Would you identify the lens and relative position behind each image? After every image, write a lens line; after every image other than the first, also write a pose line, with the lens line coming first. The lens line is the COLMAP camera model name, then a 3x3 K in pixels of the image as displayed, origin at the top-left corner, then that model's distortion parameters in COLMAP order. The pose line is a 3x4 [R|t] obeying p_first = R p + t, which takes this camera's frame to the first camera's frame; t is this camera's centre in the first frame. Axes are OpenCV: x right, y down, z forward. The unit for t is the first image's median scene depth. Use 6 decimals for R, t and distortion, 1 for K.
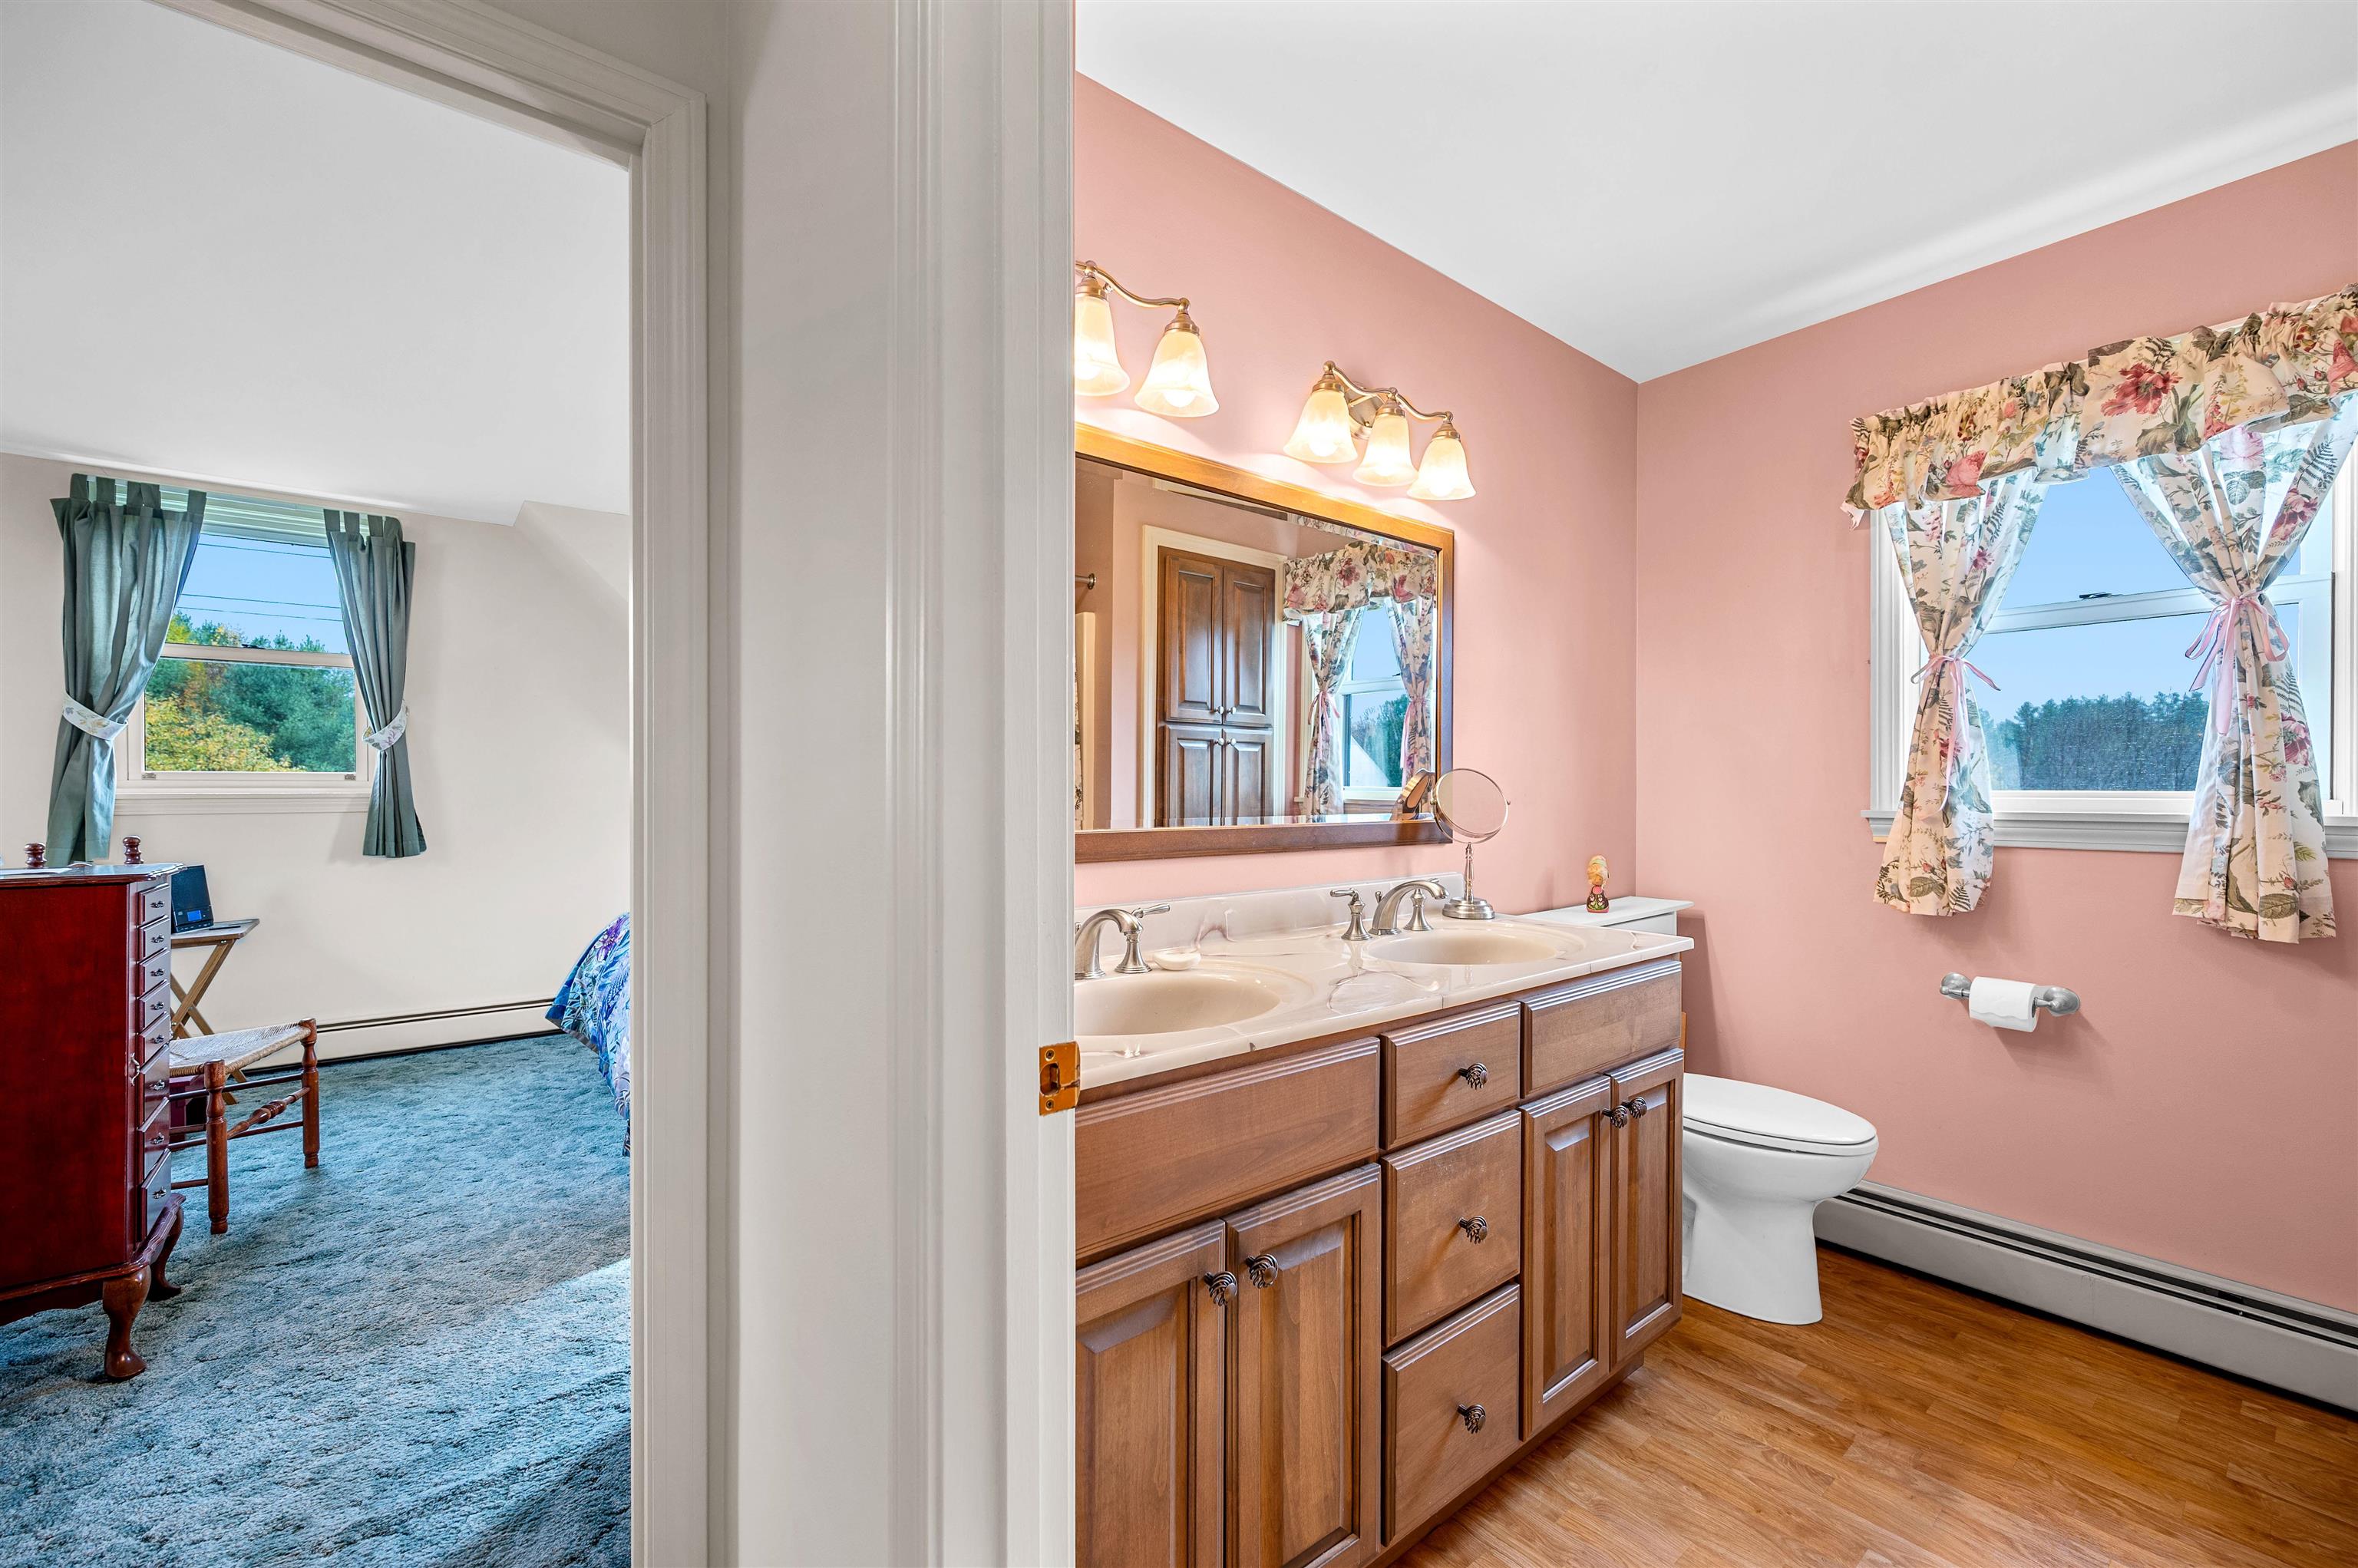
lens RADIAL K [[939.8, 0, 1178.6], [0, 939.8, 791.6], [0, 0, 1]] dist [-0.001001, -0.000131]
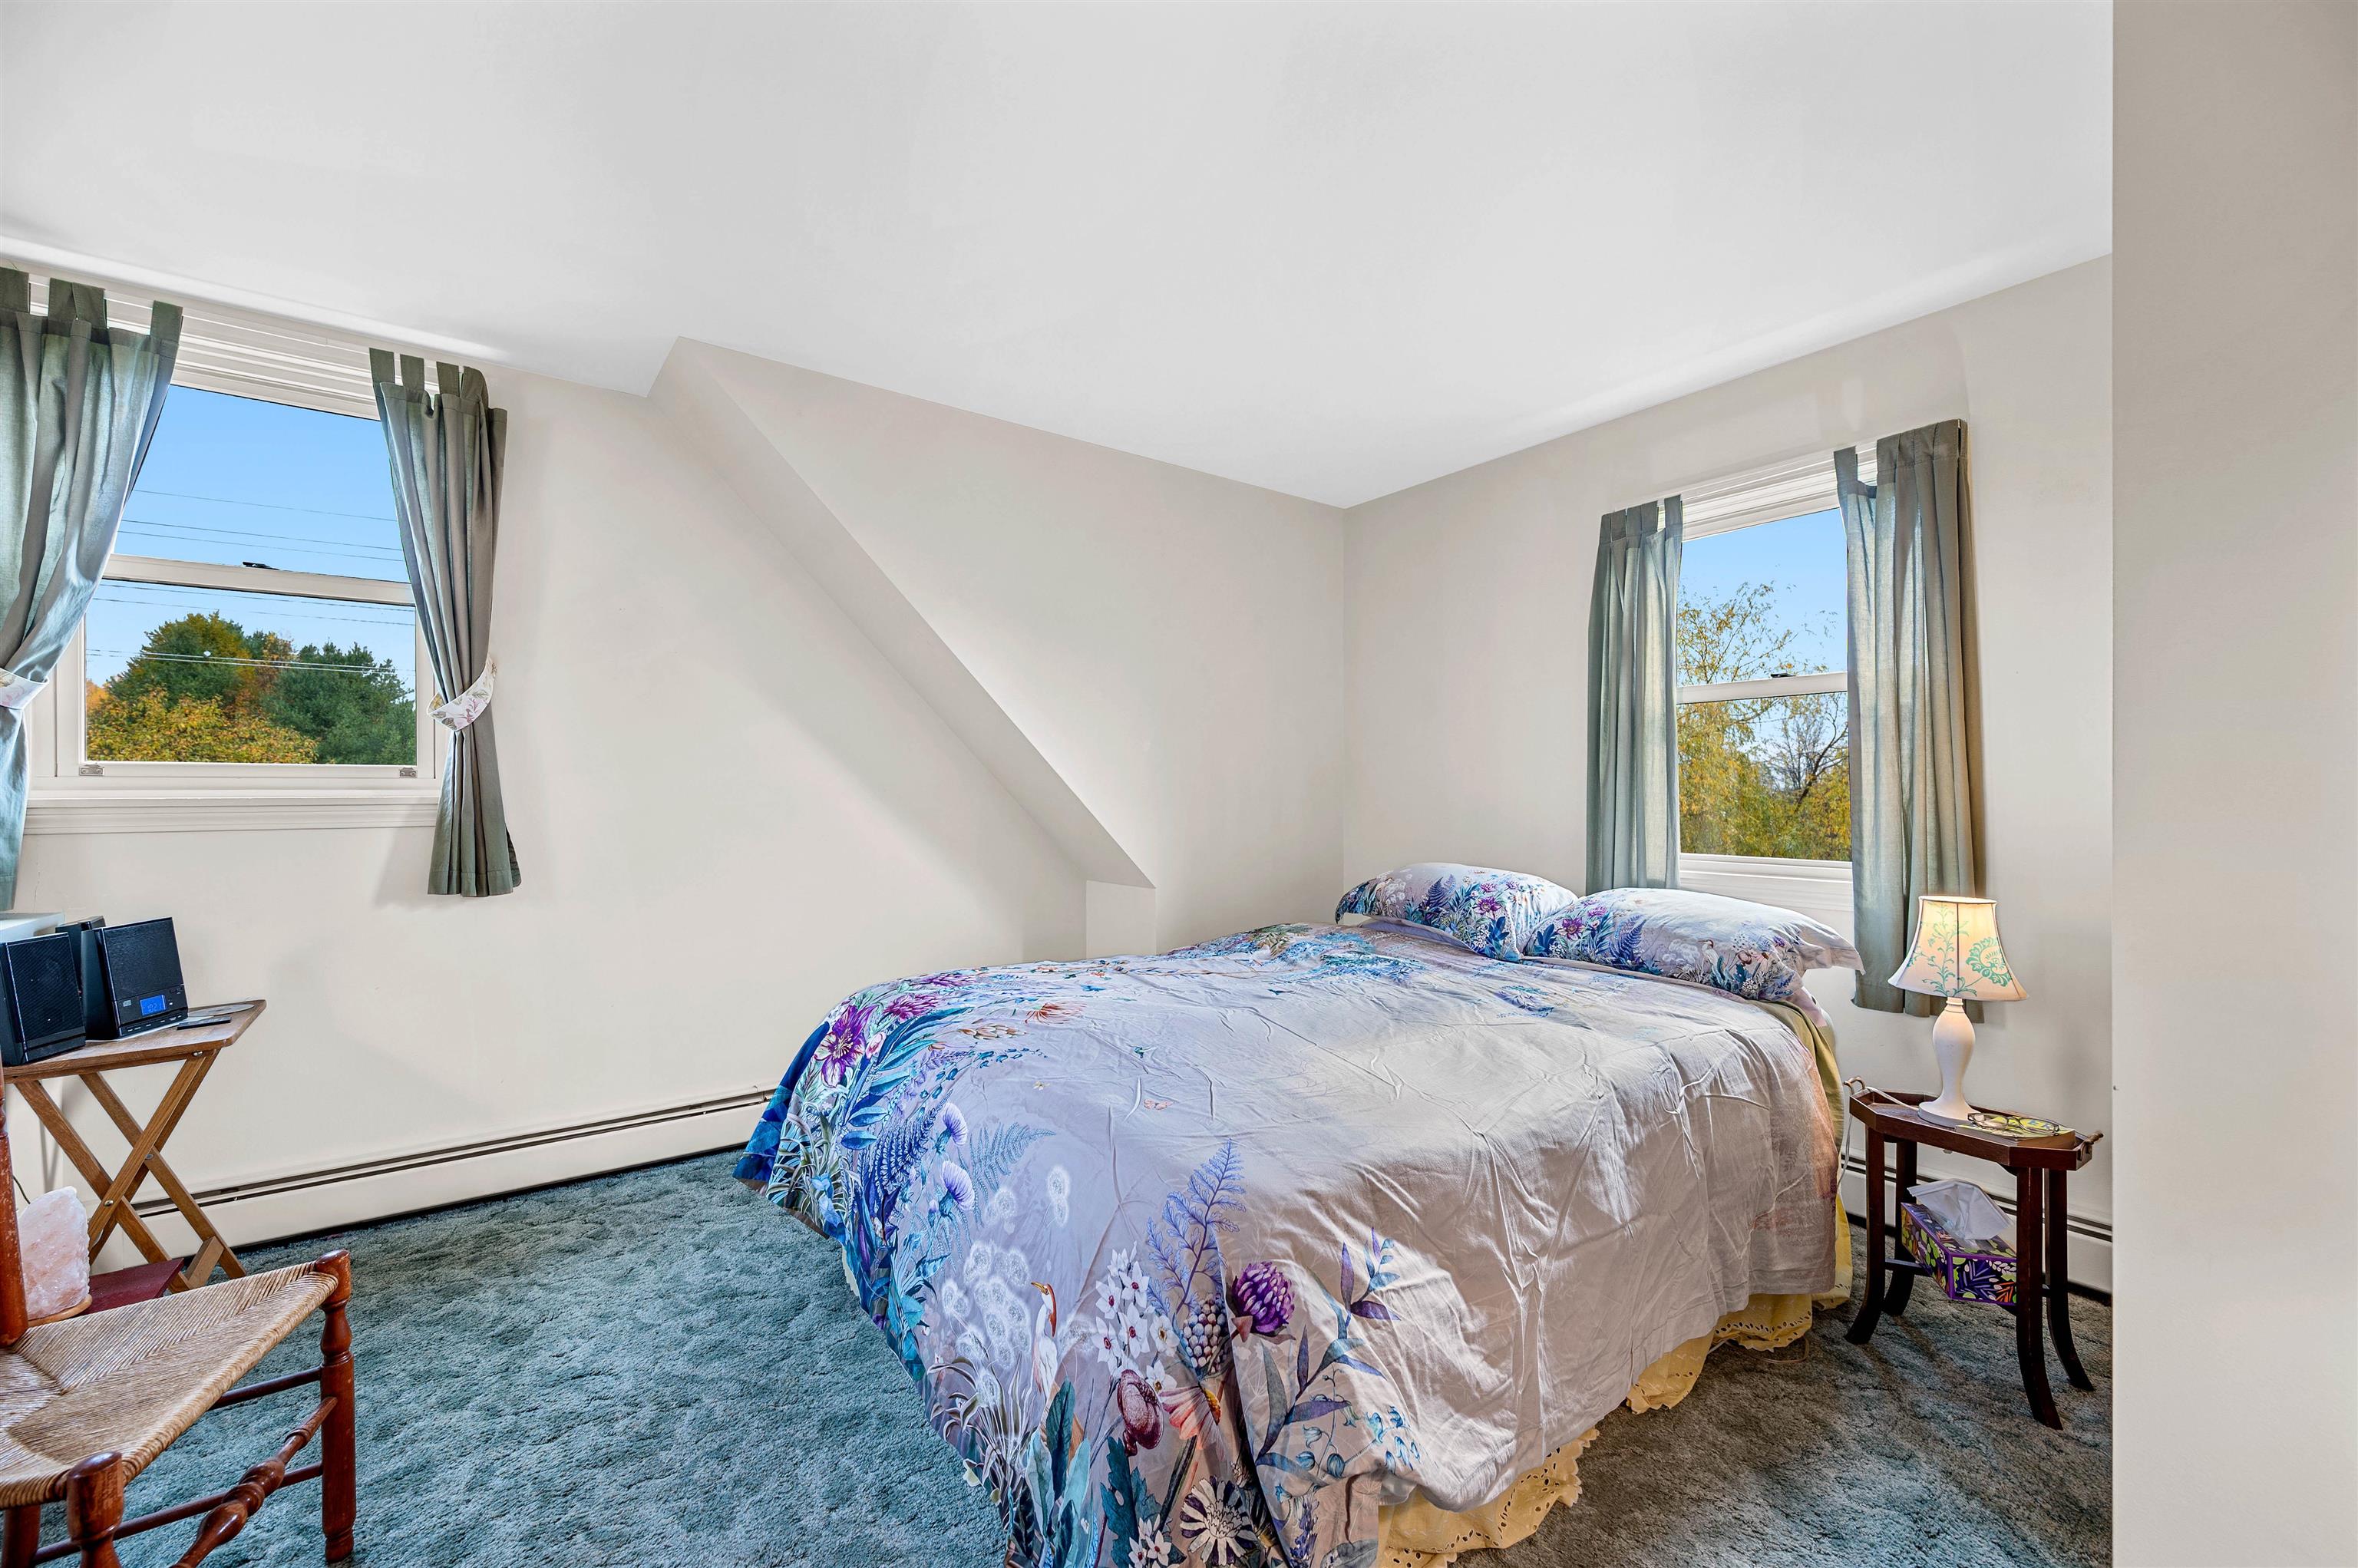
lens RADIAL K [[939.8, 0, 1181.6], [0, 939.8, 792.3], [0, 0, 1]] dist [-0.001001, -0.000131]
pose [[0.999655, -0.001683, -0.026193, -0.240232], [0.001551, 0.999986, -0.005061, 0.001648], [0.026201, 0.005019, 0.999644, 0.265294]]
